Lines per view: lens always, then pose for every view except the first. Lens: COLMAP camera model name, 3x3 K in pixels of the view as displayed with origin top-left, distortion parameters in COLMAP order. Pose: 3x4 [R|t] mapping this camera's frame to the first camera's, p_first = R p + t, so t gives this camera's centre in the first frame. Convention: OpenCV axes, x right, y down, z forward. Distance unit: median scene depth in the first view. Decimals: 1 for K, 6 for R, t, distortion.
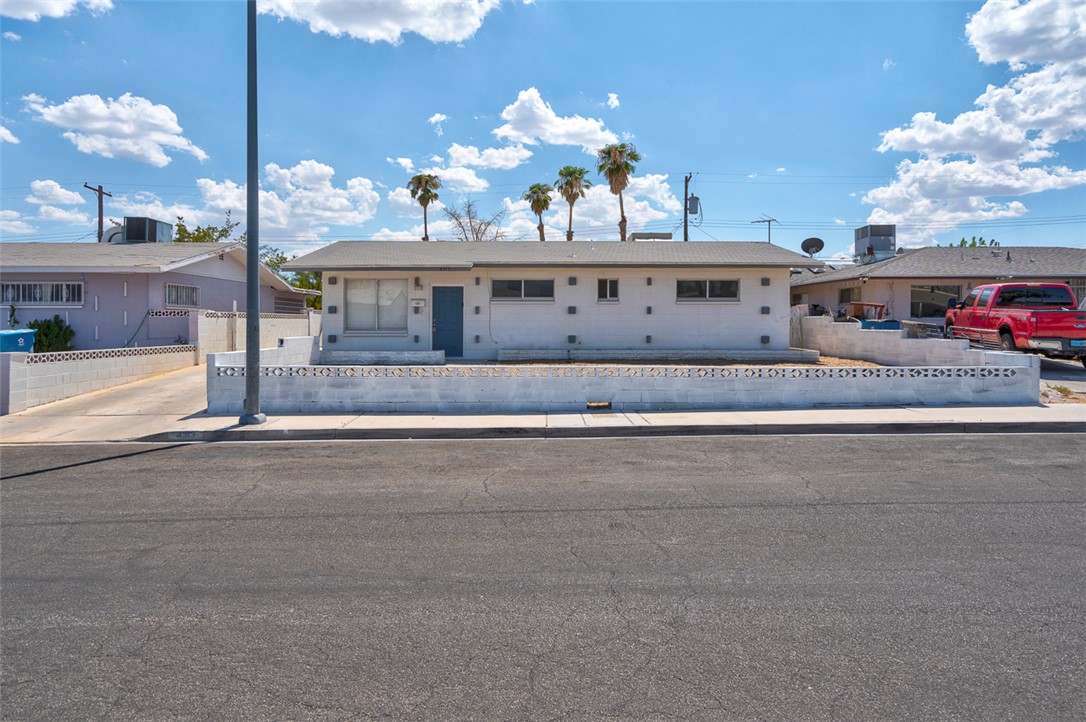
lens RADIAL K [[680.8, 0, 533.4], [0, 680.8, 329.3], [0, 0, 1]] dist [0.027738, -0.010173]
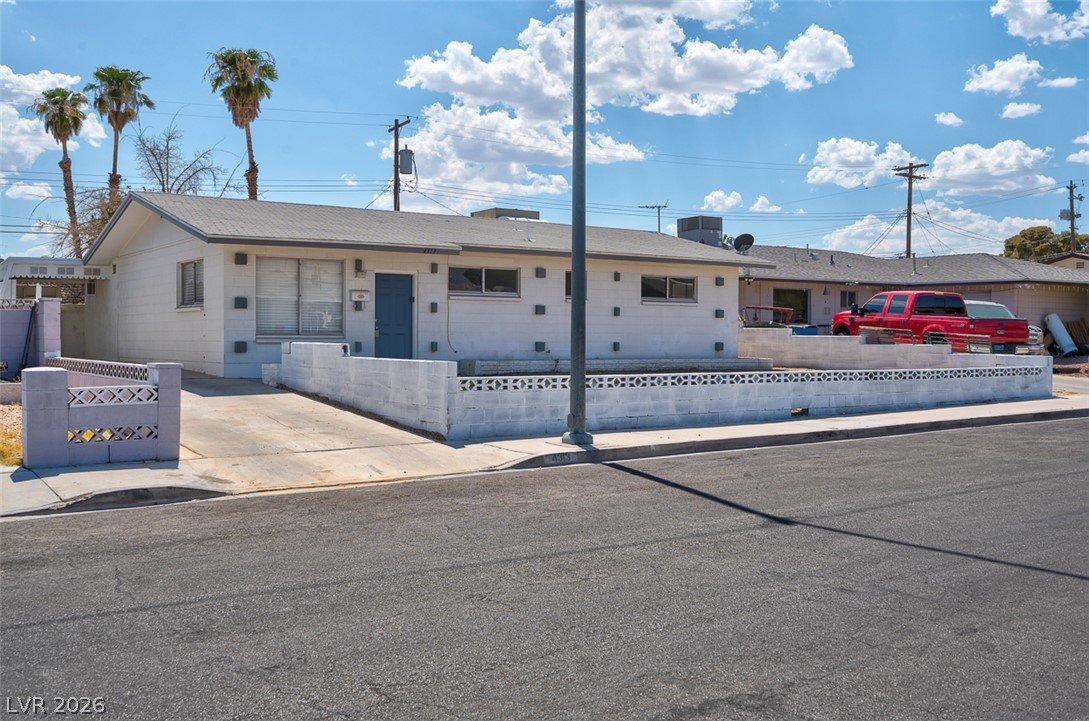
lens RADIAL K [[1084.3, 0, 544.1], [0, 1084.3, 357.7], [0, 0, 1]] dist [0.004086, 0.000000]
pose [[0.823595, -0.008233, 0.567118, -0.574266], [-0.001612, 0.999857, 0.016856, 0.005505], [-0.567176, -0.014797, 0.823464, -0.027509]]
